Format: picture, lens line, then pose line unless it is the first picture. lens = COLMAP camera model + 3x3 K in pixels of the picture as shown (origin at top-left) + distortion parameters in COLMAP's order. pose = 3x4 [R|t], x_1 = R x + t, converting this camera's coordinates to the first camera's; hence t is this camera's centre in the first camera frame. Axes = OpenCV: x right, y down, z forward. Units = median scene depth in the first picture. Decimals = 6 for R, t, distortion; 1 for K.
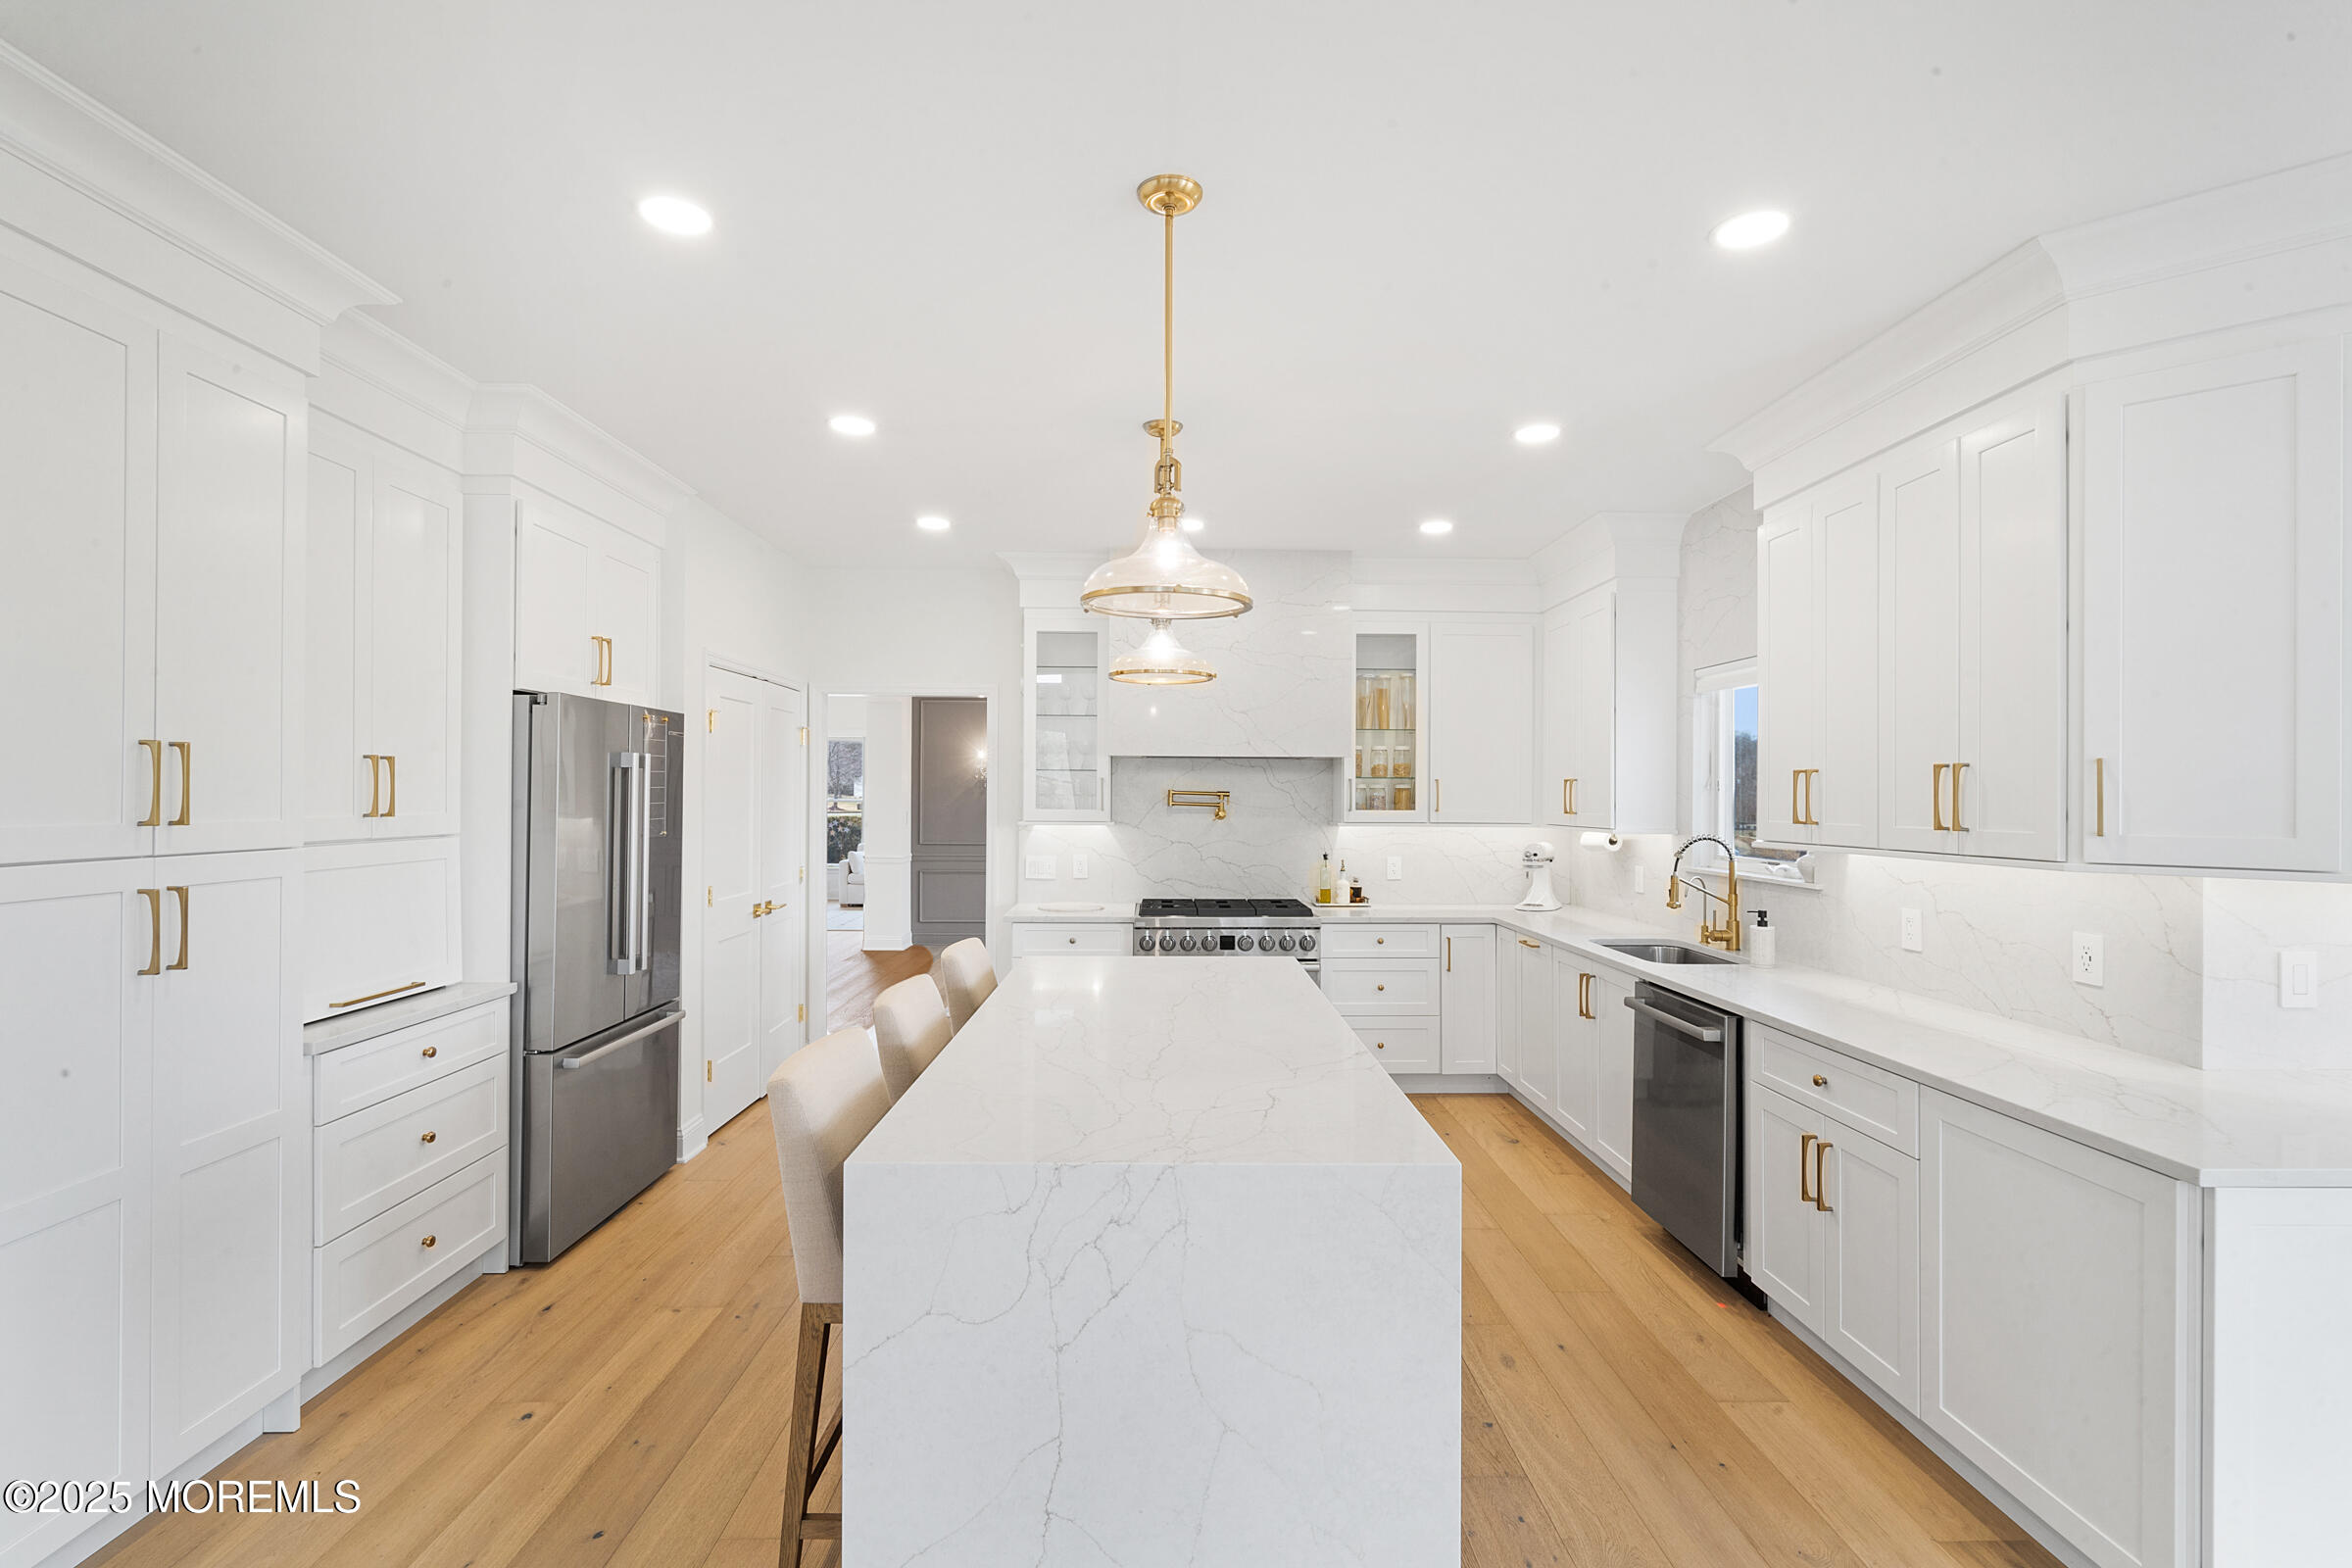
lens RADIAL K [[1069.9, 0, 1176.2], [0, 1069.9, 787.9], [0, 0, 1]] dist [0.000858, 0.000712]
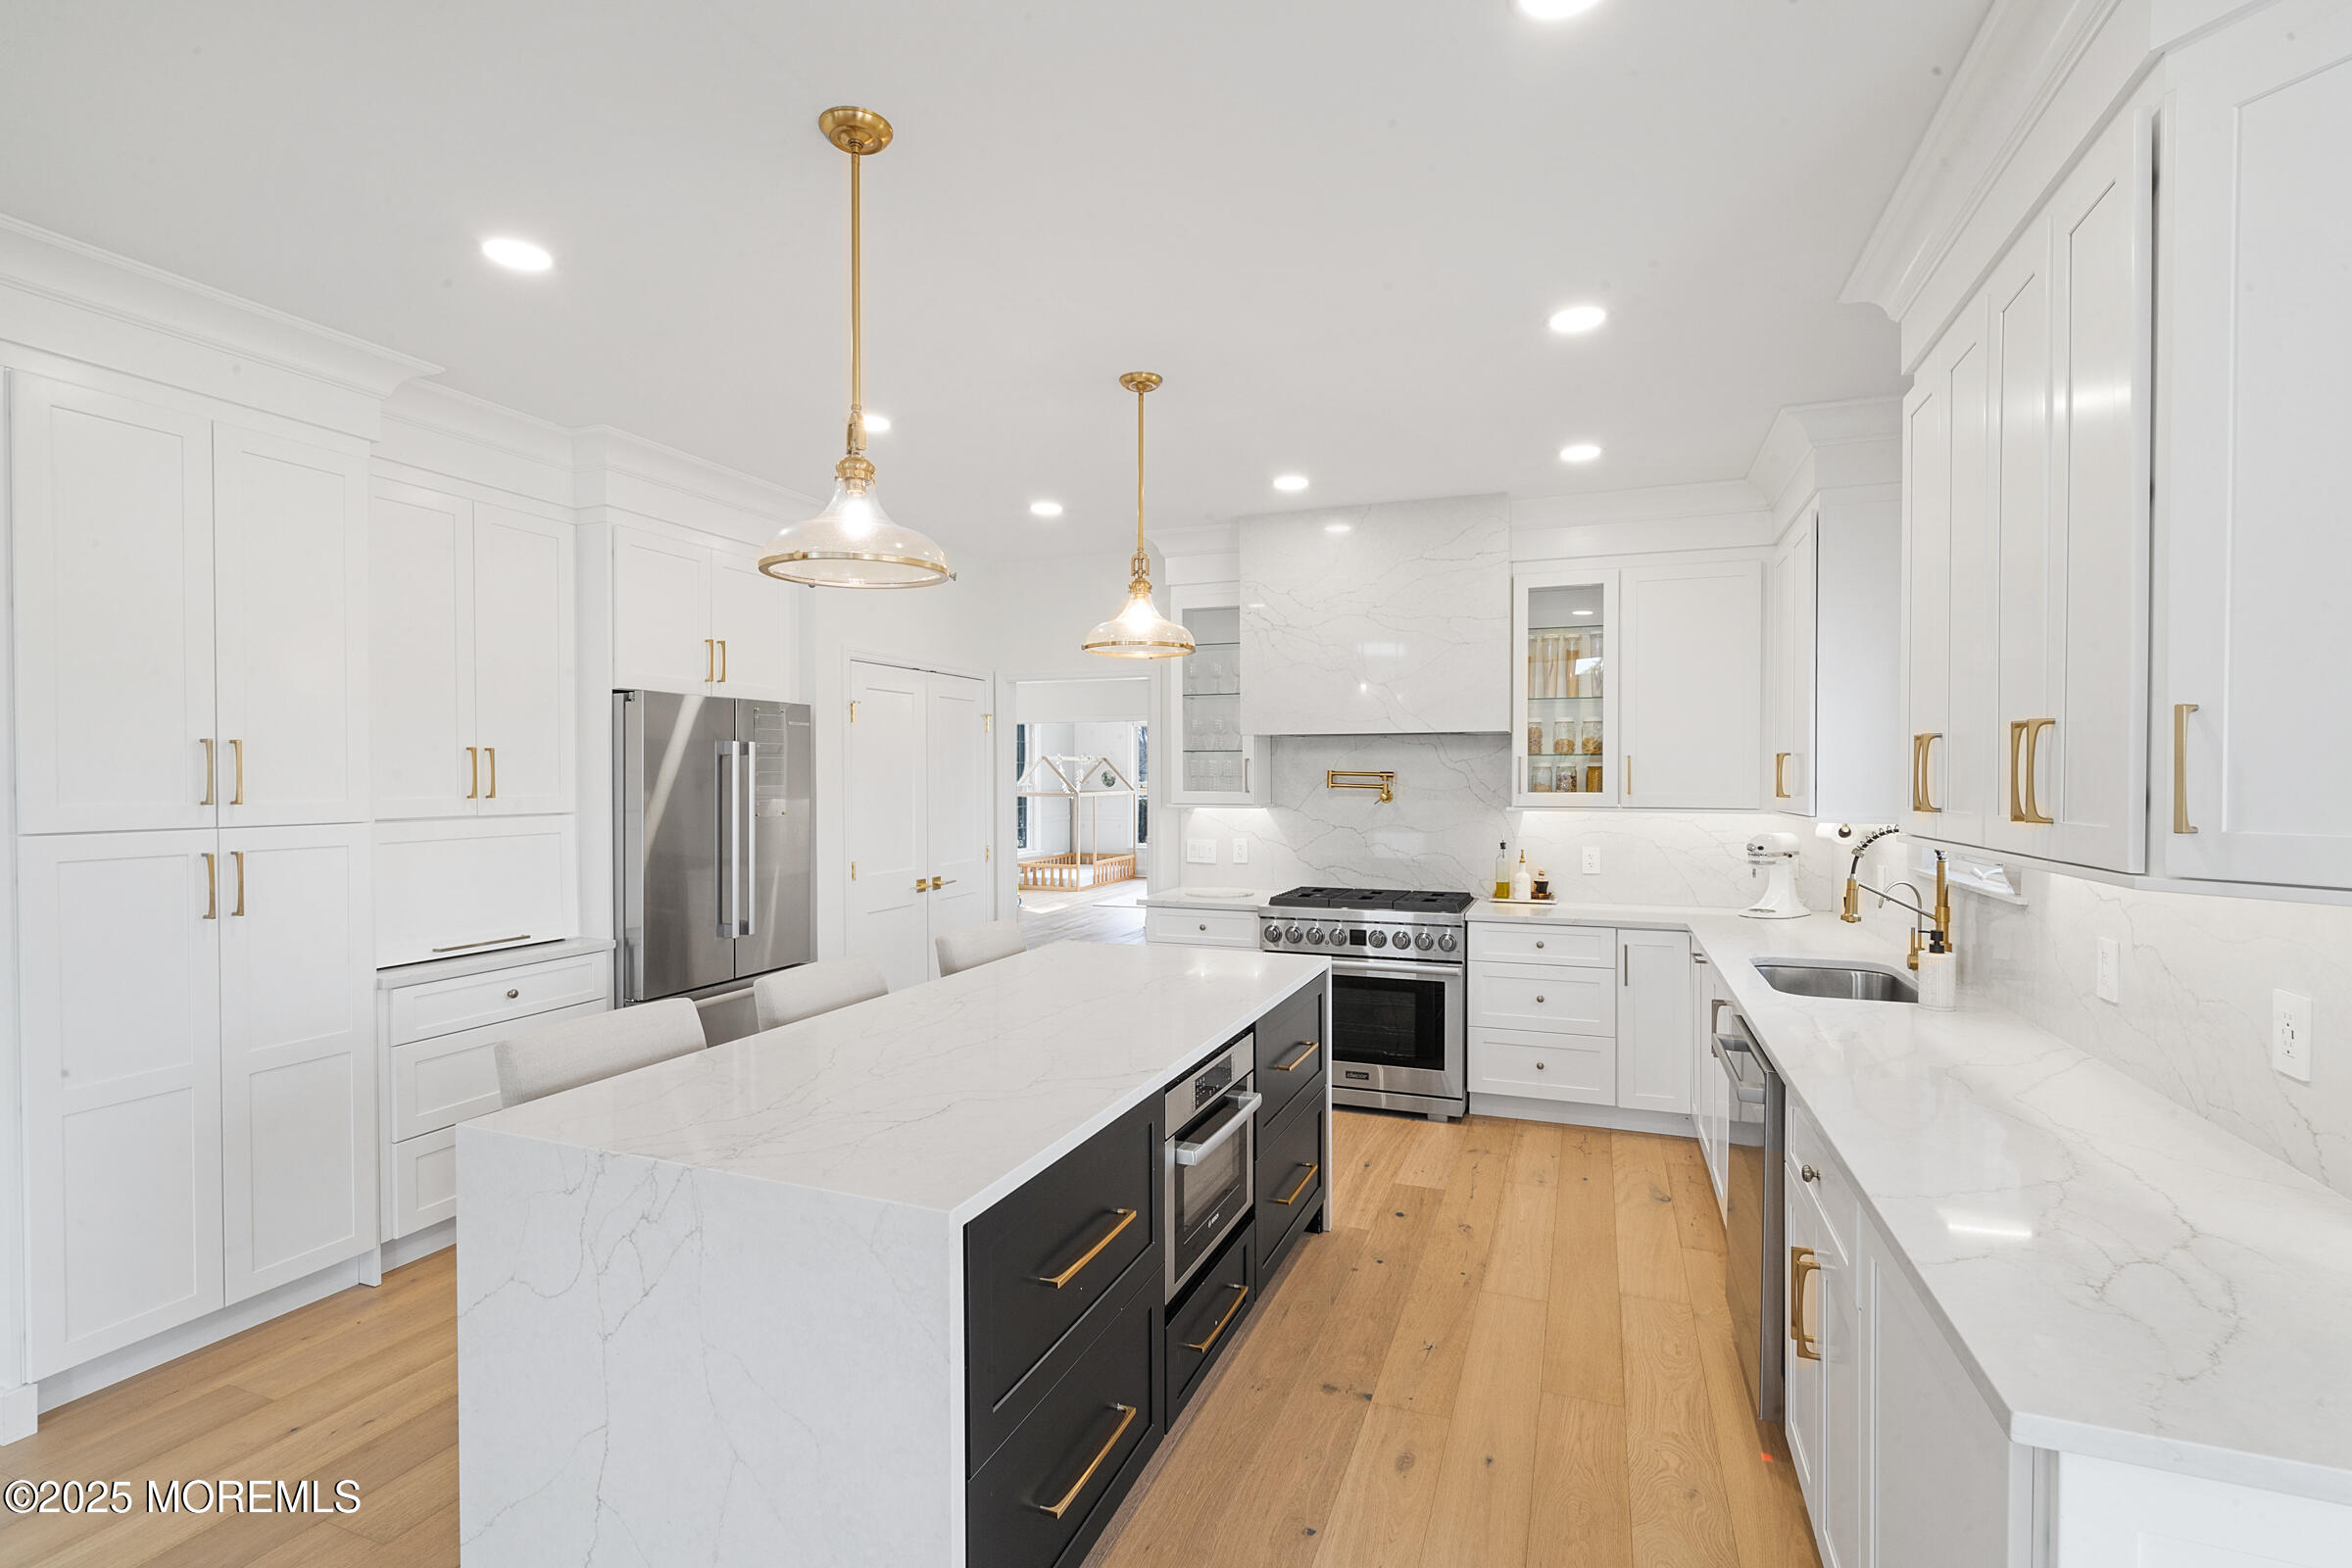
lens RADIAL K [[1069.9, 0, 1177.2], [0, 1069.9, 787.1], [0, 0, 1]] dist [0.000858, 0.000712]
pose [[0.923863, -0.002303, -0.382717, 0.257199], [0.008281, 0.999868, 0.013975, 0.002405], [0.382635, -0.016080, 0.923760, 0.100971]]
